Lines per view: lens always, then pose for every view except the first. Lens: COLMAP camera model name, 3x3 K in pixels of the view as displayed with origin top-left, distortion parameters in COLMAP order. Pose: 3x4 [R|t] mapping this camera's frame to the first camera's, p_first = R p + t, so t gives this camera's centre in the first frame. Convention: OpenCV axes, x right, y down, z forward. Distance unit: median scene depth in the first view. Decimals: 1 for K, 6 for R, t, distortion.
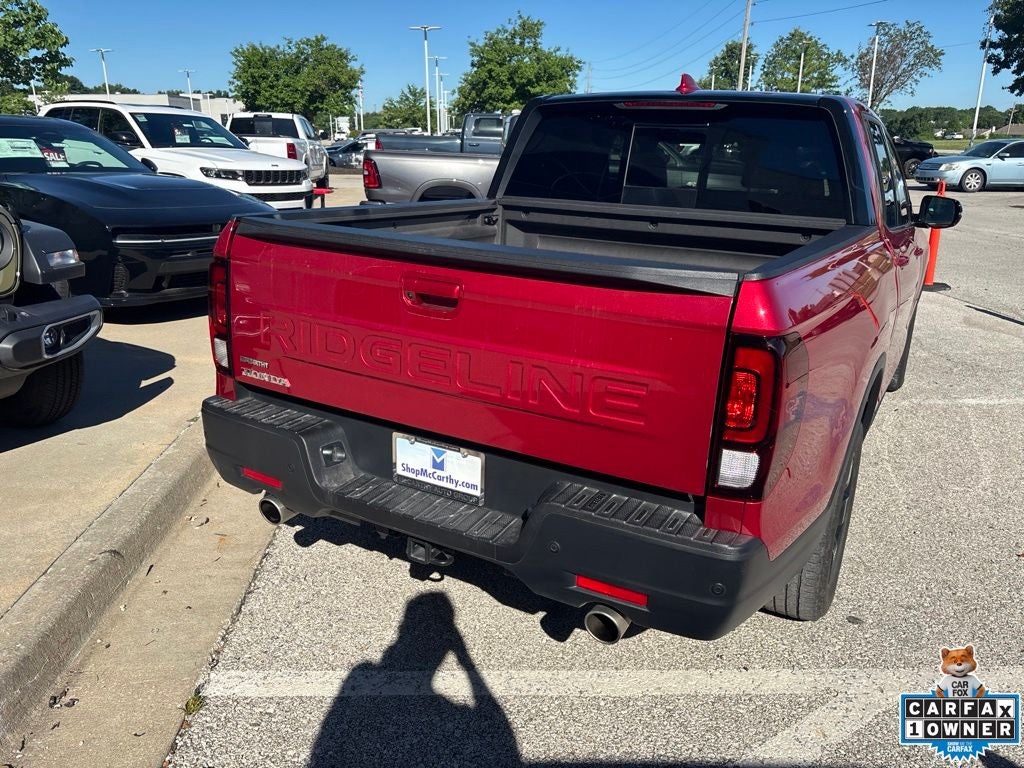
lens RADIAL K [[778.6, 0, 510.8], [0, 778.6, 383.6], [0, 0, 1]] dist [0.046165, -0.057088]
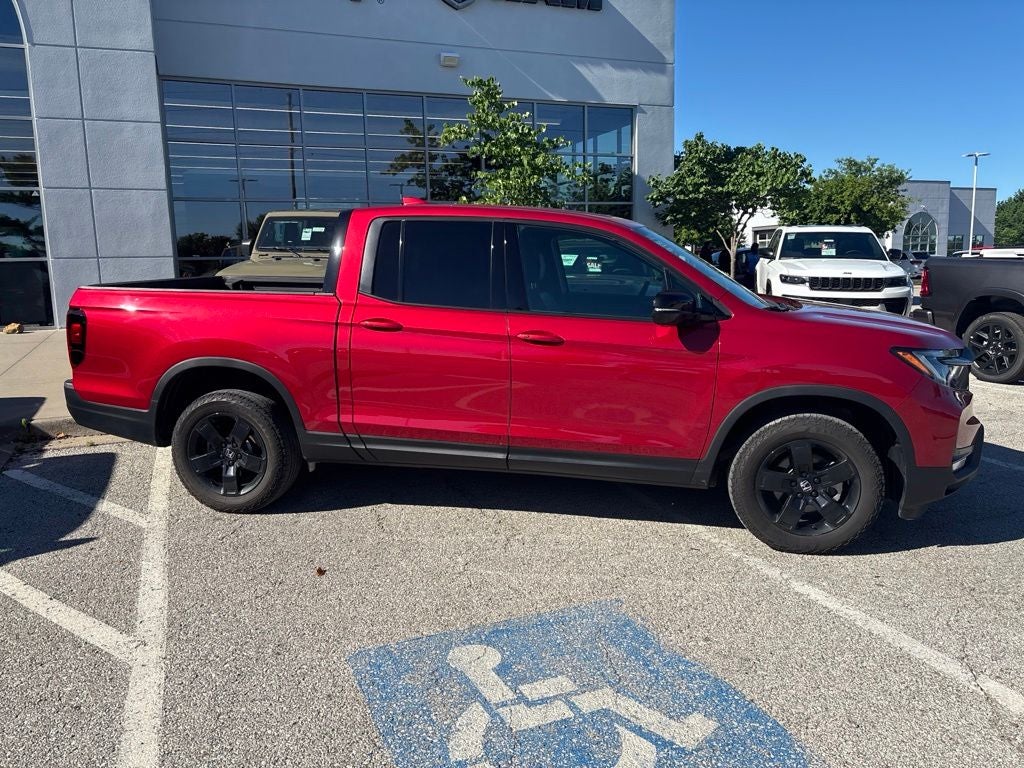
lens RADIAL K [[777.9, 0, 510.2], [0, 777.9, 373.9], [0, 0, 1]] dist [0.044531, -0.054908]
pose [[0.319729, 0.122717, -0.939528, 0.677036], [-0.269532, 0.962392, 0.033979, -0.067843], [0.908364, 0.242369, 0.340781, 0.292924]]
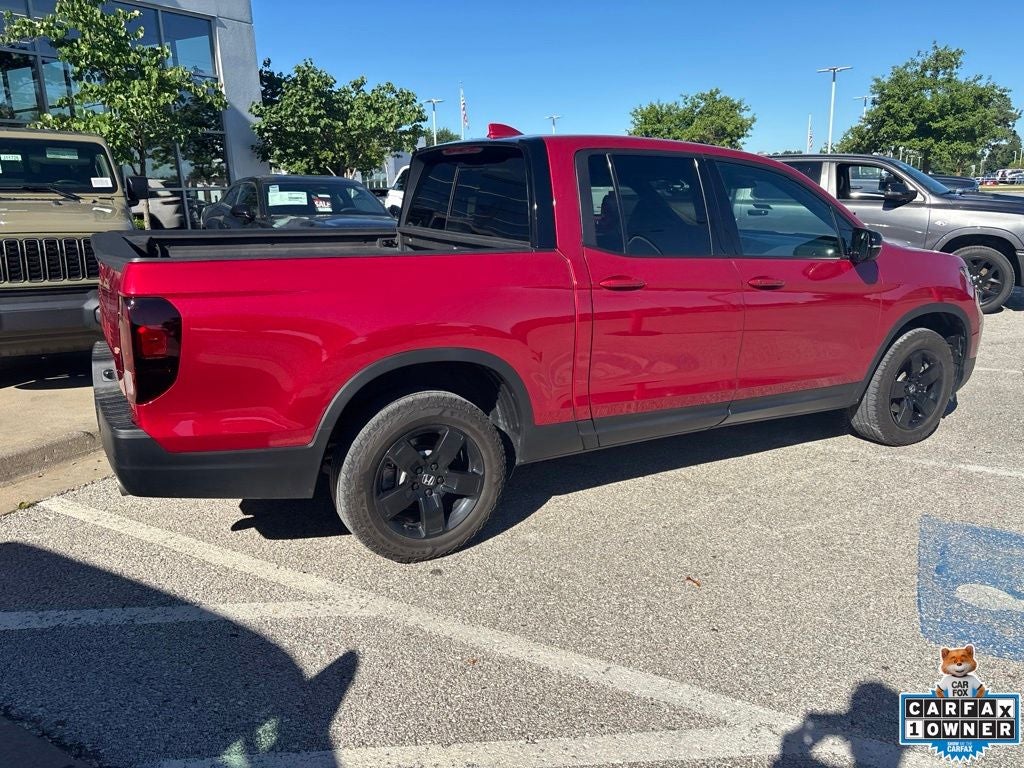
lens RADIAL K [[778.6, 0, 510.8], [0, 778.6, 383.6], [0, 0, 1]] dist [0.046165, -0.057088]
pose [[0.853071, 0.101179, -0.511891, 0.351538], [-0.130271, 0.991252, -0.021170, 0.009099], [0.505271, 0.084744, 0.858789, 0.005332]]
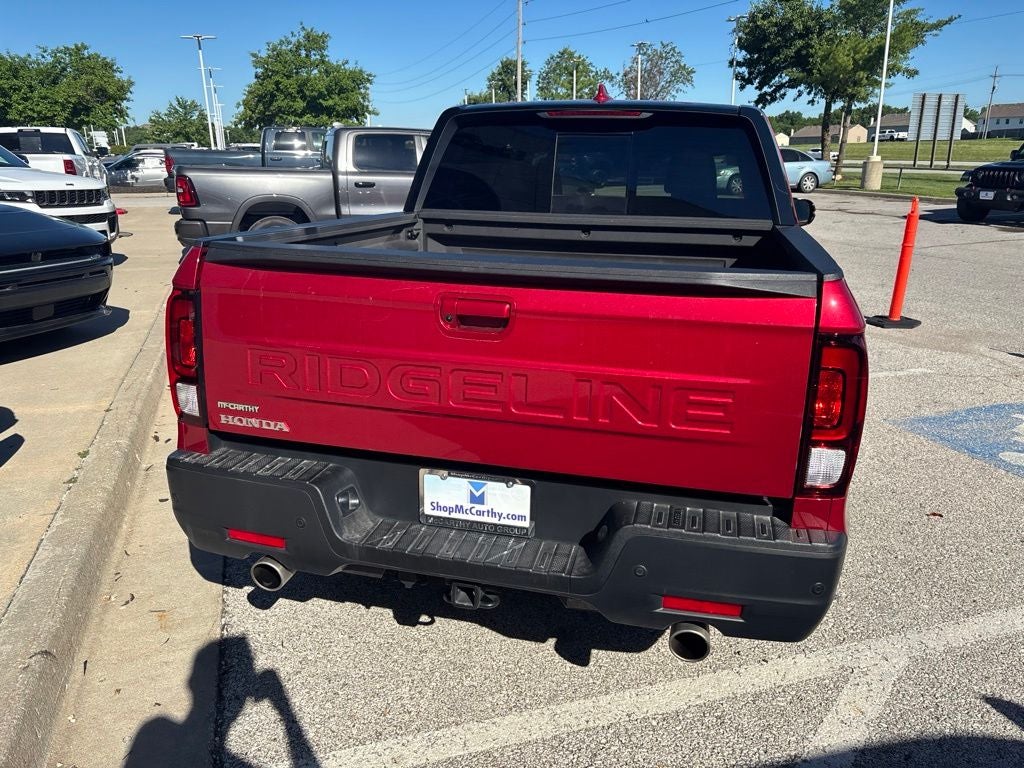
lens RADIAL K [[777.9, 0, 510.2], [0, 777.9, 373.9], [0, 0, 1]] dist [0.044531, -0.054908]
pose [[0.964870, -0.084762, 0.248680, -0.068614], [0.091195, 0.995728, -0.014441, -0.006554], [-0.246394, 0.036612, 0.968478, 0.023402]]
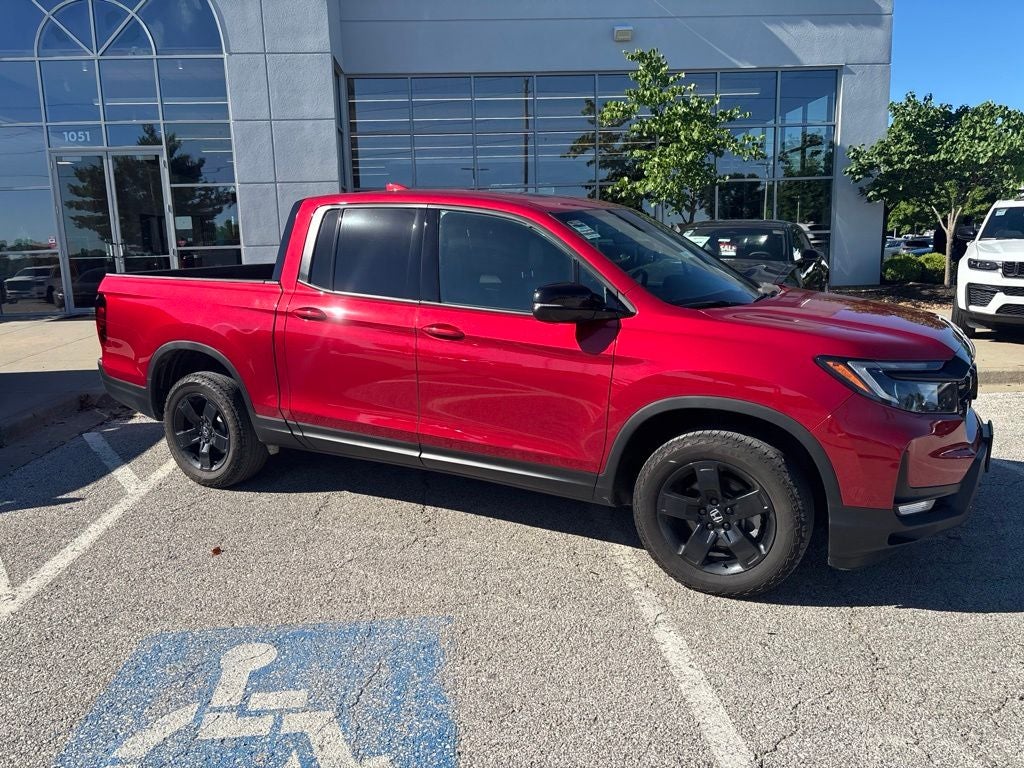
lens RADIAL K [[778.6, 0, 510.8], [0, 778.6, 383.6], [0, 0, 1]] dist [0.046165, -0.057088]
pose [[0.008127, 0.161993, -0.986759, 0.681495], [-0.281126, 0.947362, 0.153210, -0.128563], [0.959637, 0.276158, 0.053240, 0.485469]]
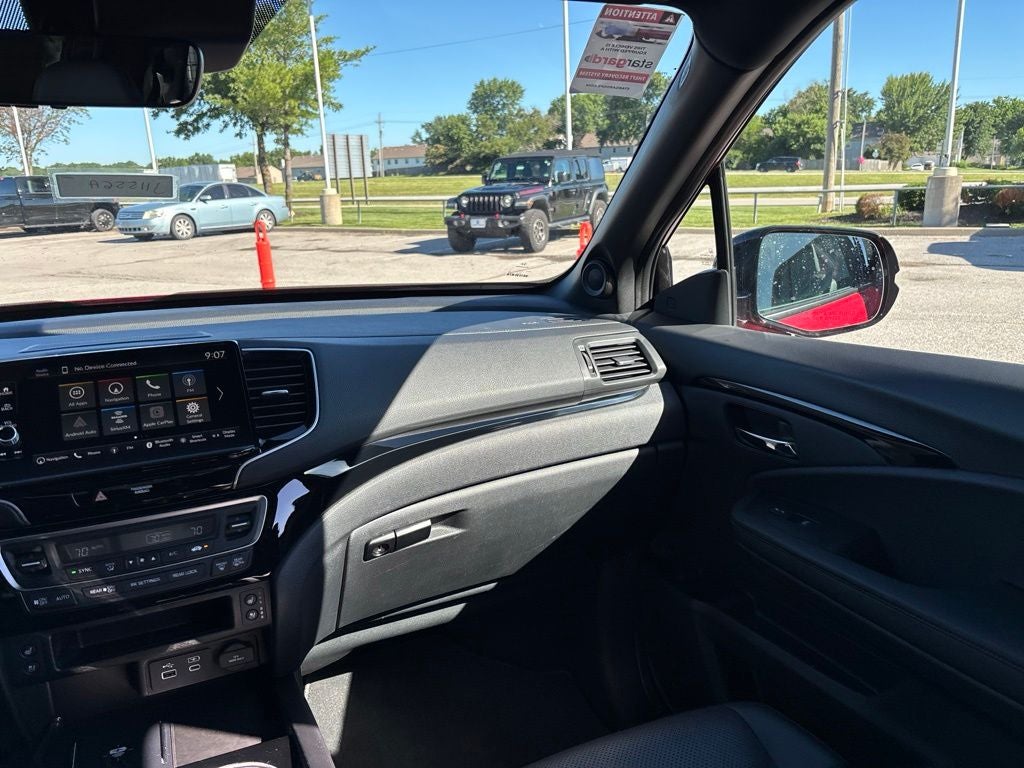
lens RADIAL K [[775.3, 0, 520.1], [0, 775.3, 382.1], [0, 0, 1]] dist [0.053924, -0.065463]
pose [[0.566875, -0.233850, 0.789916, 0.132256], [0.284951, 0.955336, 0.078330, -0.122445], [-0.772953, 0.180684, 0.608192, 0.472896]]
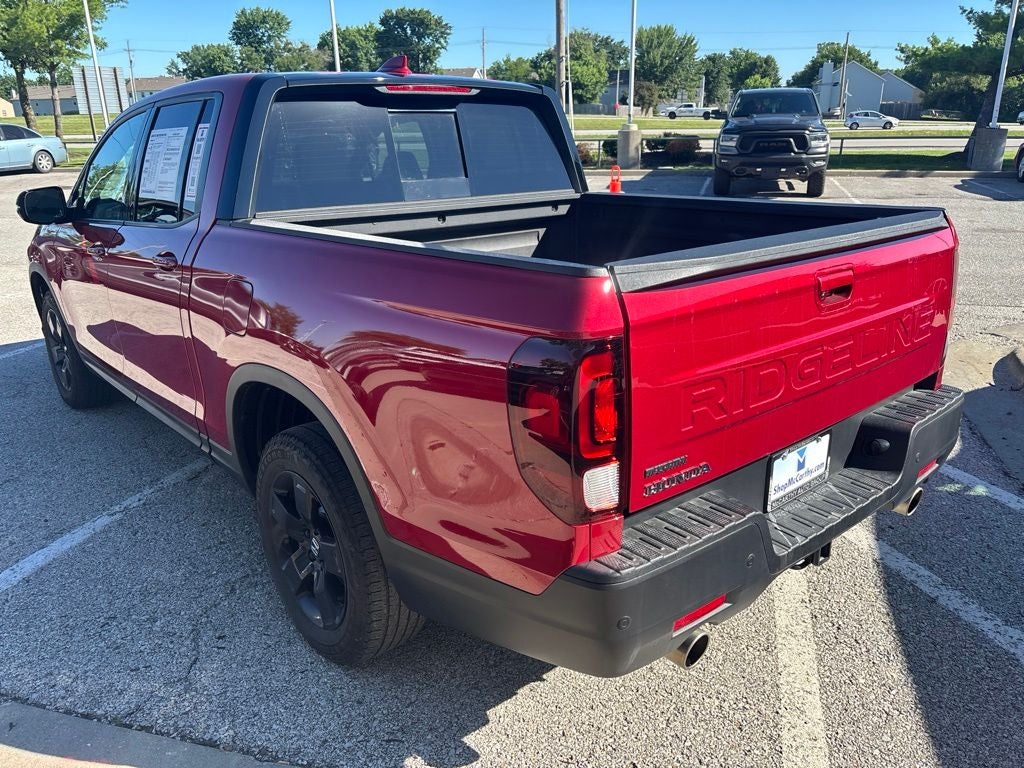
lens RADIAL K [[777.9, 0, 510.2], [0, 777.9, 373.9], [0, 0, 1]] dist [0.044531, -0.054908]
pose [[0.337477, -0.311863, 0.888173, -0.262217], [0.303233, 0.929247, 0.211067, -0.079114], [-0.891156, 0.198093, 0.408167, 0.227759]]
